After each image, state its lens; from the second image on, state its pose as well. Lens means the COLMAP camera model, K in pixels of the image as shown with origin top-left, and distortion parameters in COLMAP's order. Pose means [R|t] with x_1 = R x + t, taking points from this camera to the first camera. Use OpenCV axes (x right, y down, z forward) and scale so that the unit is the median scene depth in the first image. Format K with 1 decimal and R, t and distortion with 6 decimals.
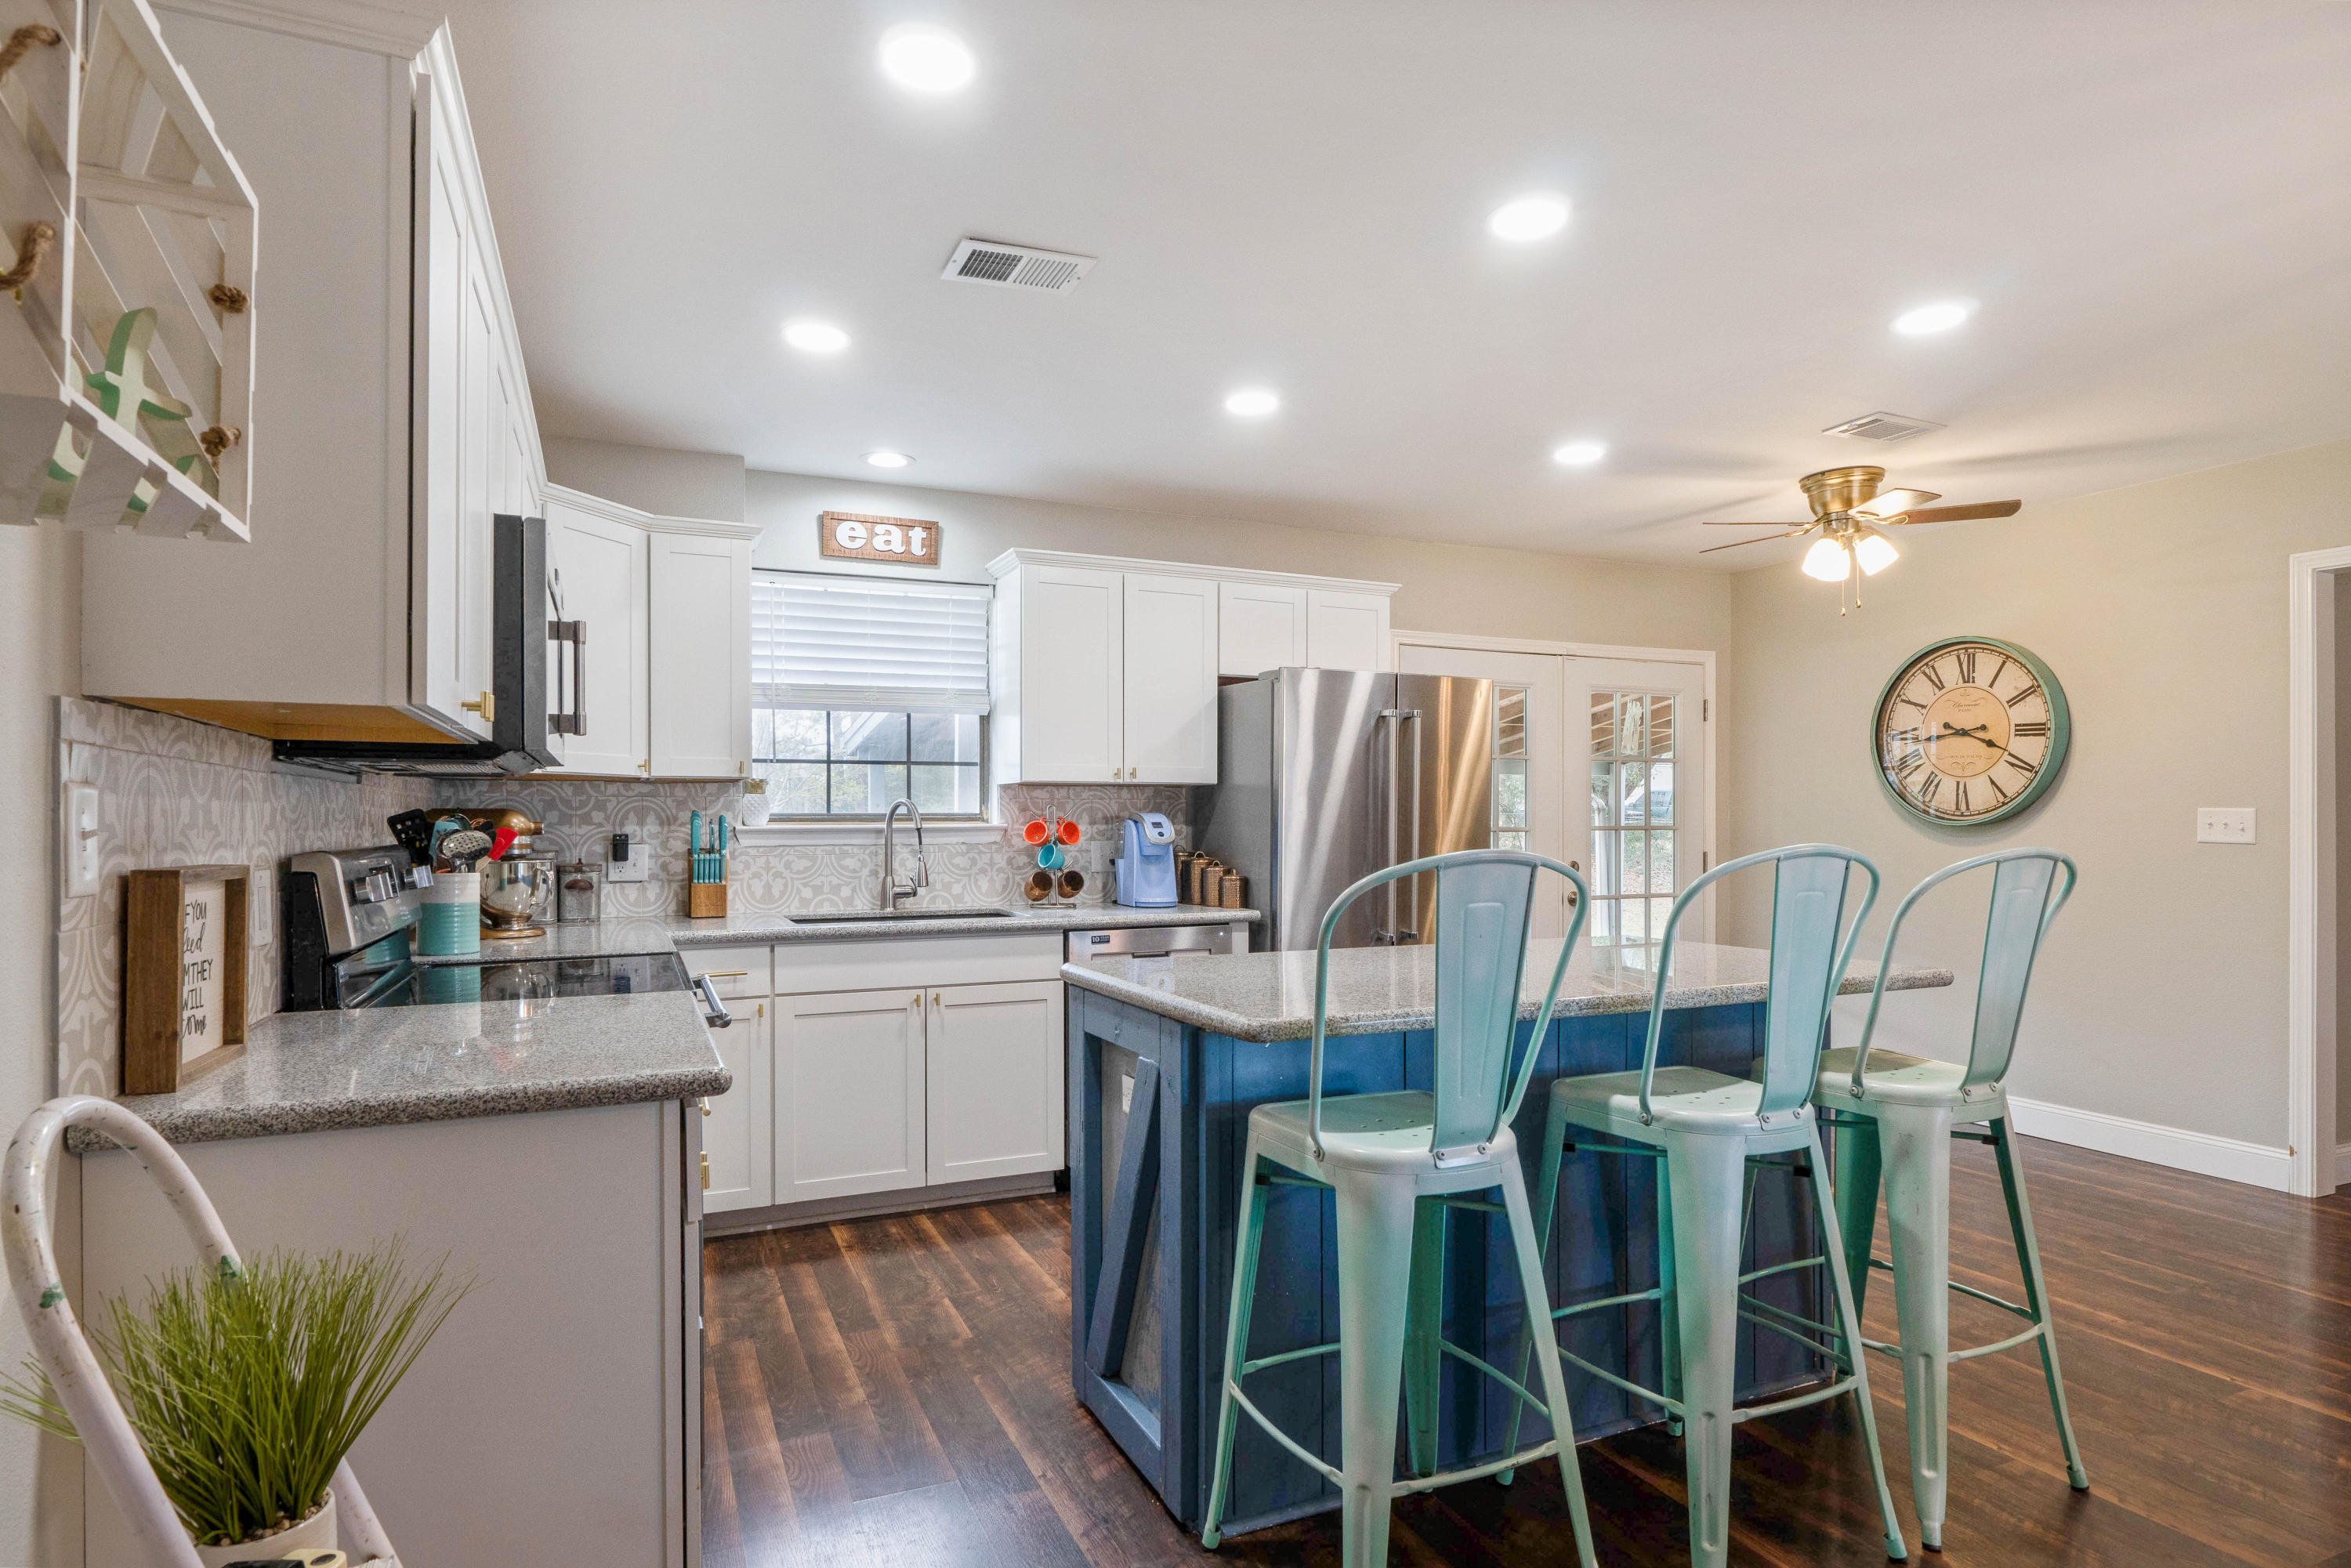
lens RADIAL K [[1251.3, 0, 1167.9], [0, 1251.3, 806.4], [0, 0, 1]] dist [-0.007420, 0.000431]
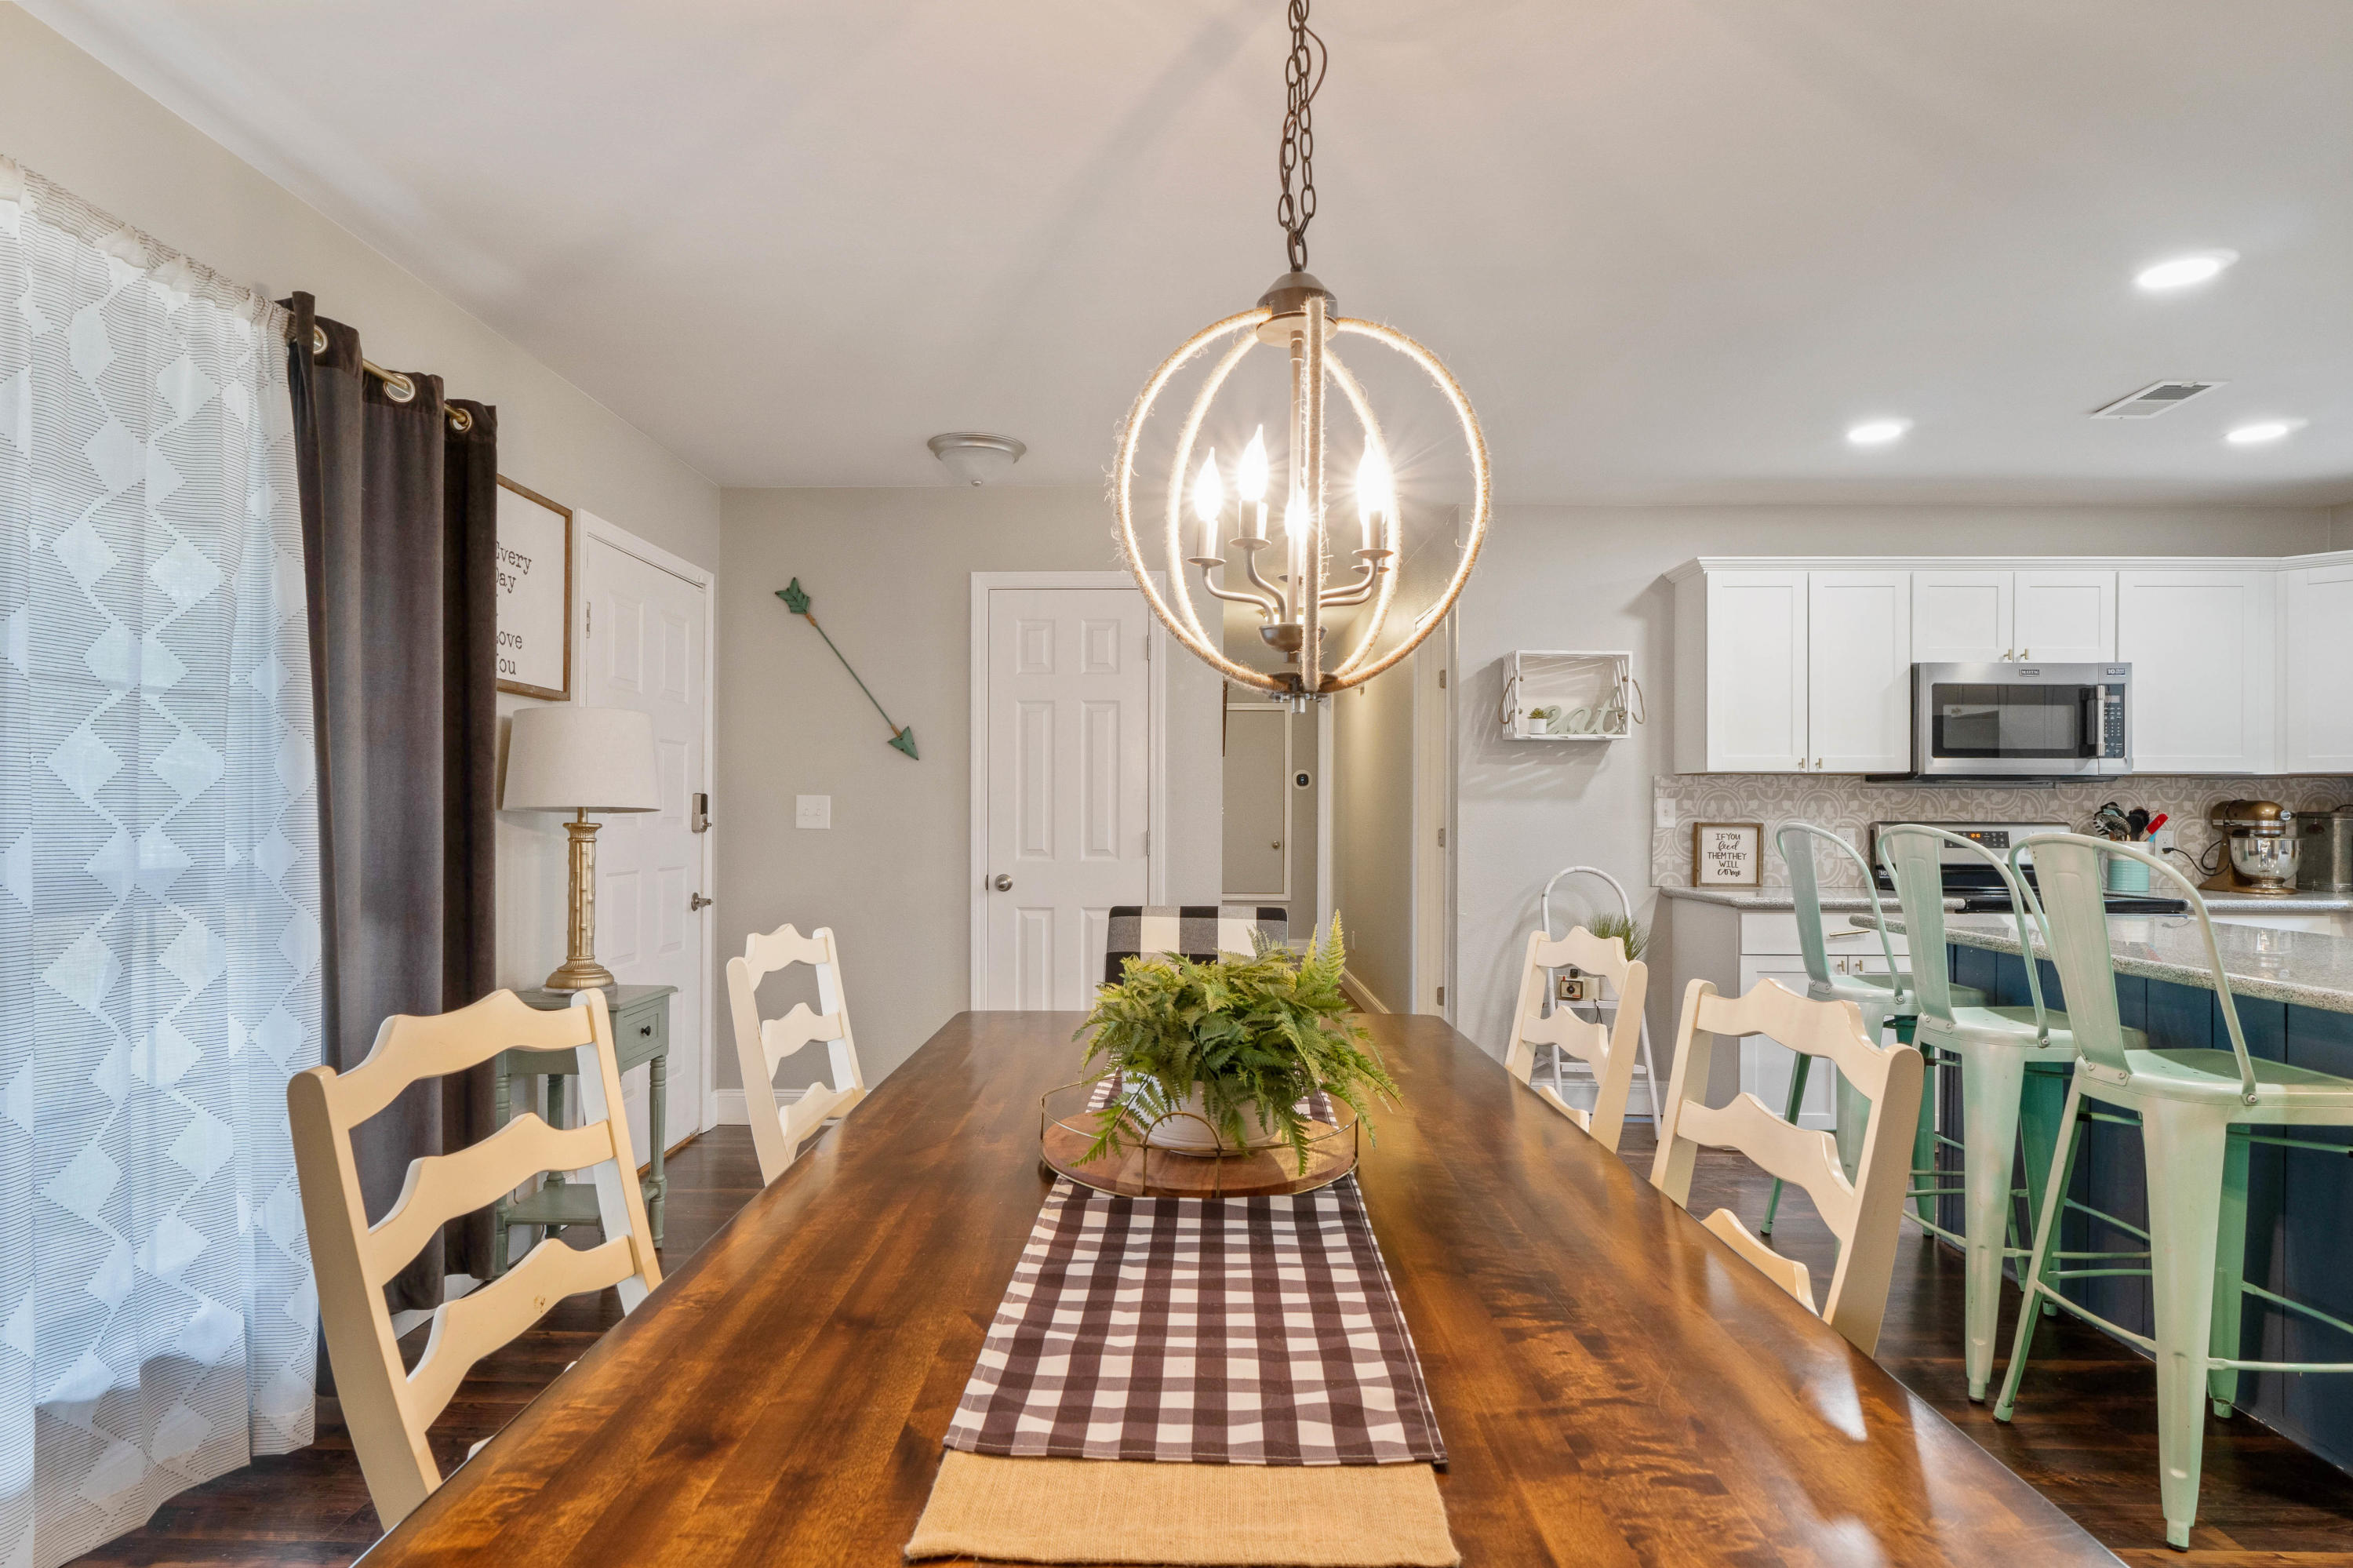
lens RADIAL K [[1252.5, 0, 1168.9], [0, 1252.5, 806.4], [0, 0, 1]] dist [-0.007420, 0.000431]
pose [[-0.418347, -0.003610, -0.908280, 1.037567], [0.005134, 0.999967, -0.006339, 0.009459], [0.908273, -0.007315, -0.418314, 0.403392]]
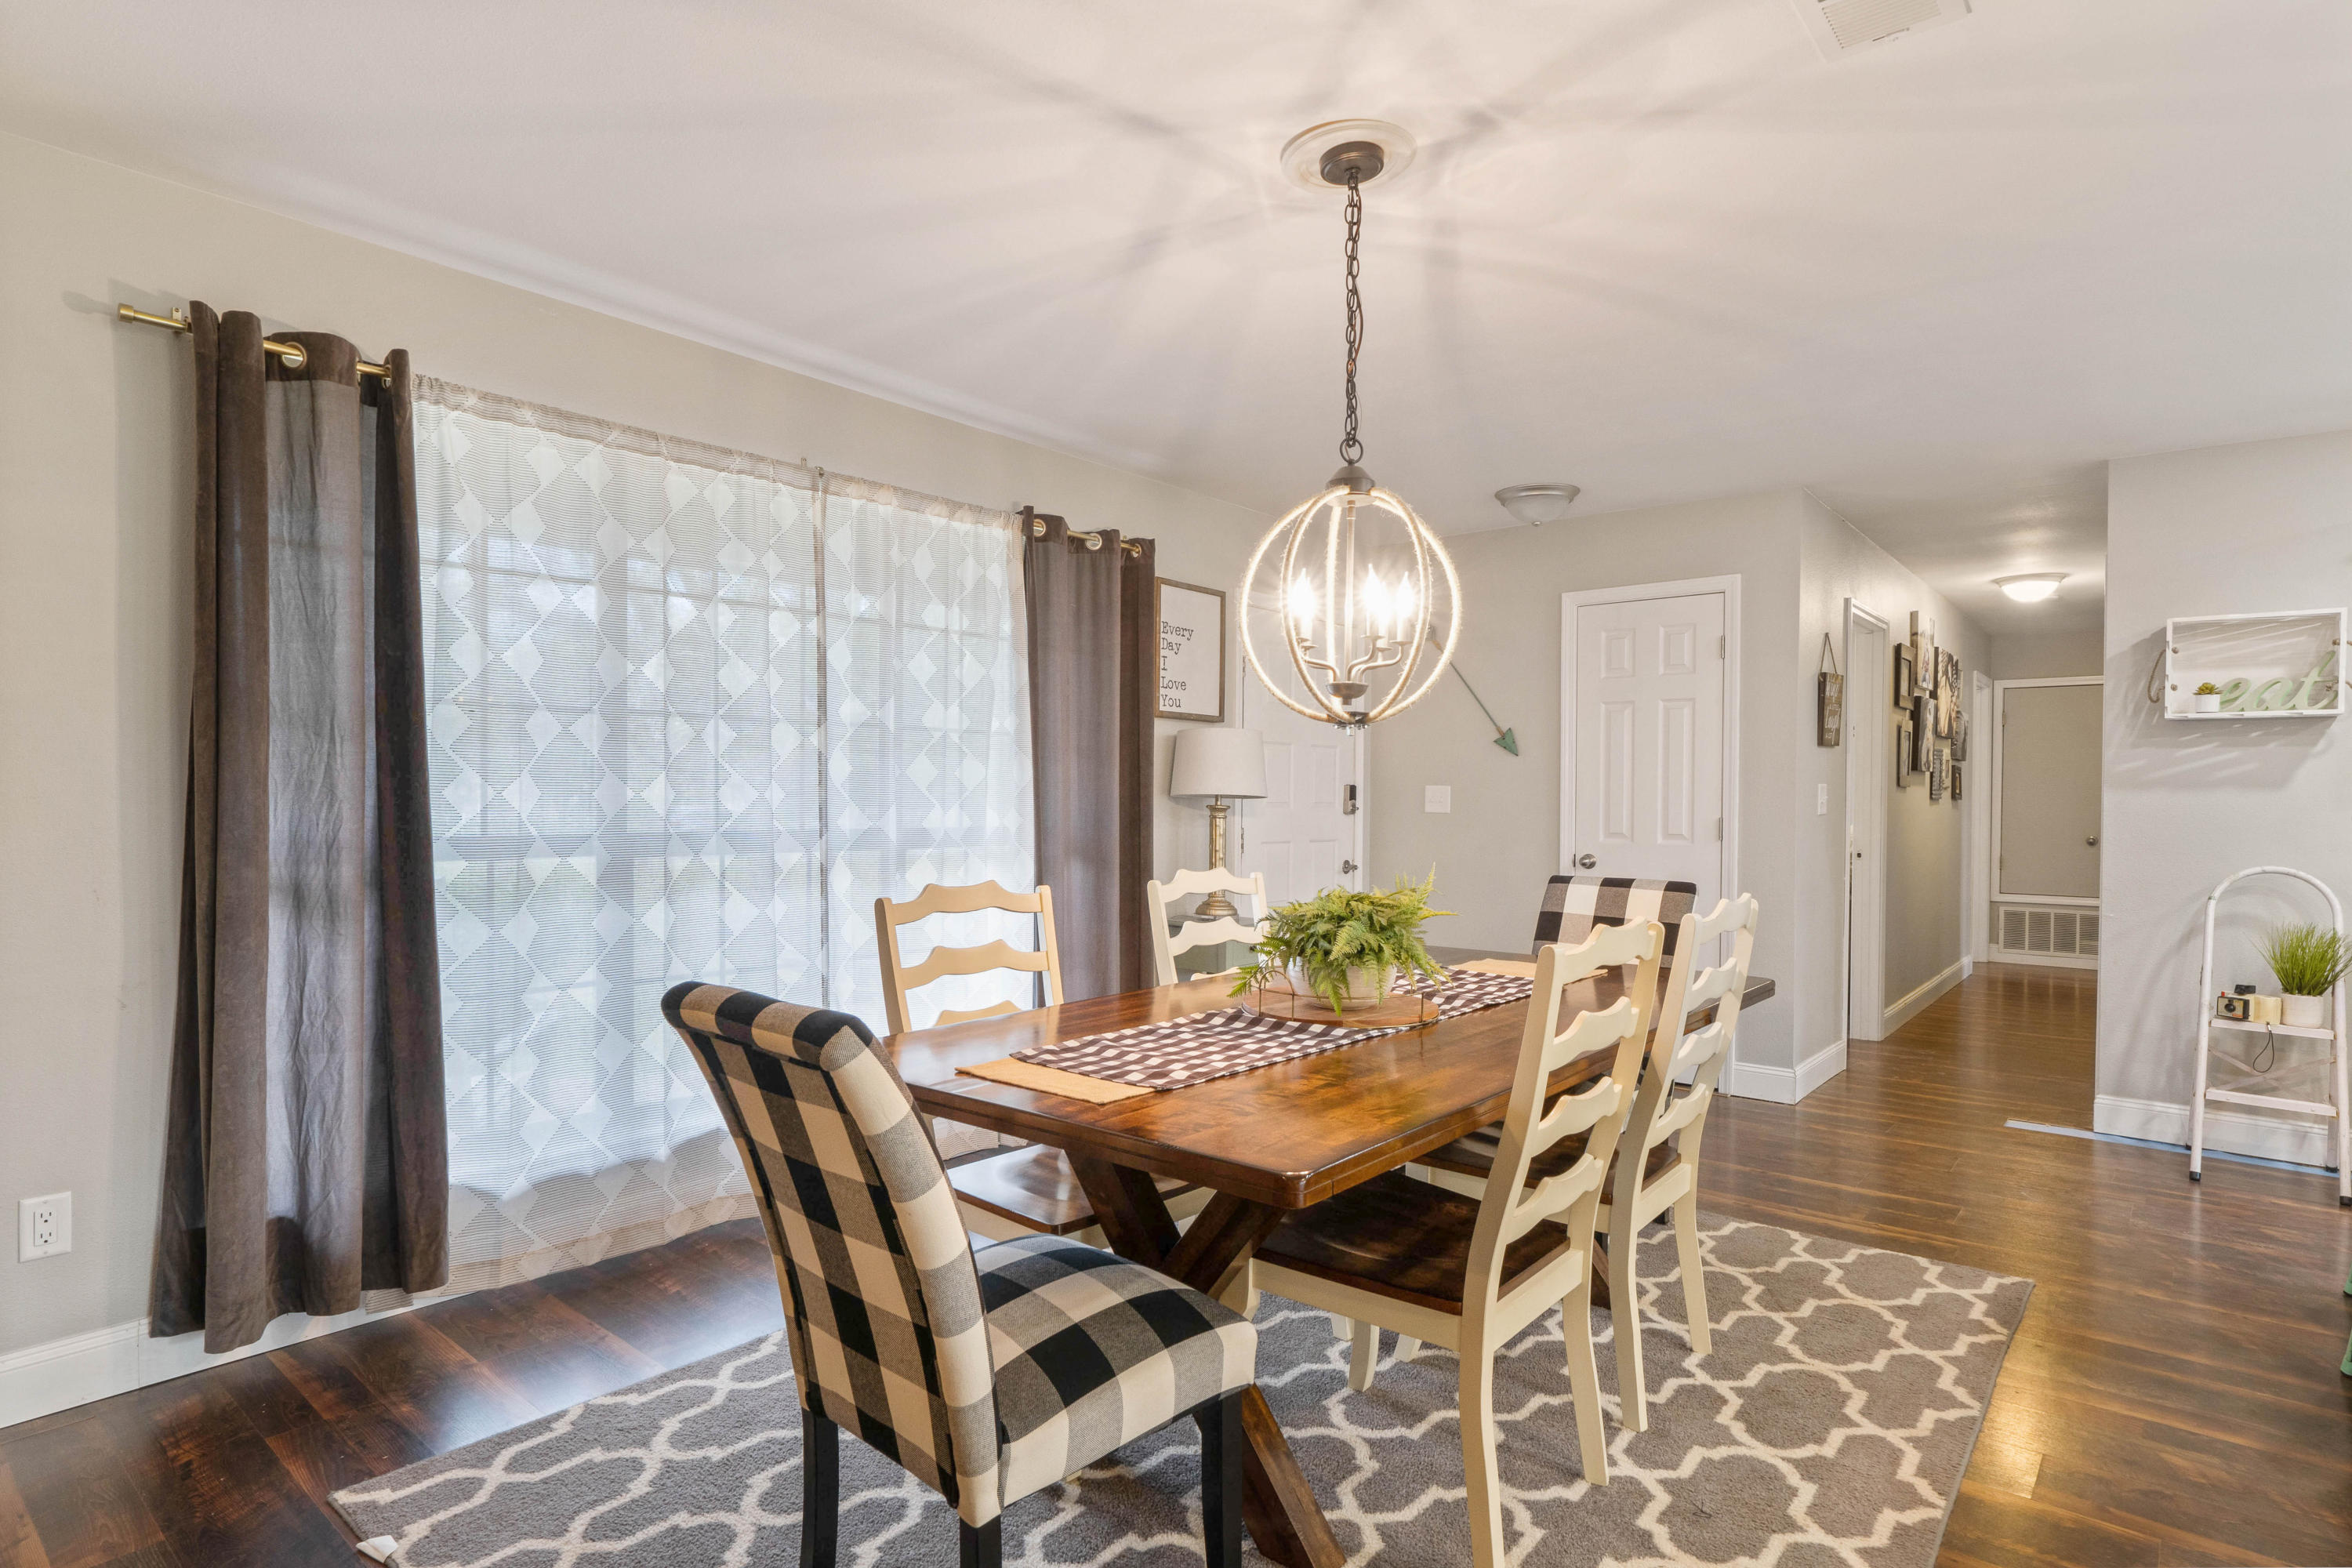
lens RADIAL K [[1241.6, 0, 1169.2], [0, 1241.6, 817.3], [0, 0, 1]] dist [-0.003812, -0.000382]
pose [[-0.898810, 0.003064, -0.438327, 1.026479], [-0.001676, 0.999944, 0.010426, 0.012213], [0.438335, 0.010106, -0.898755, 0.773023]]
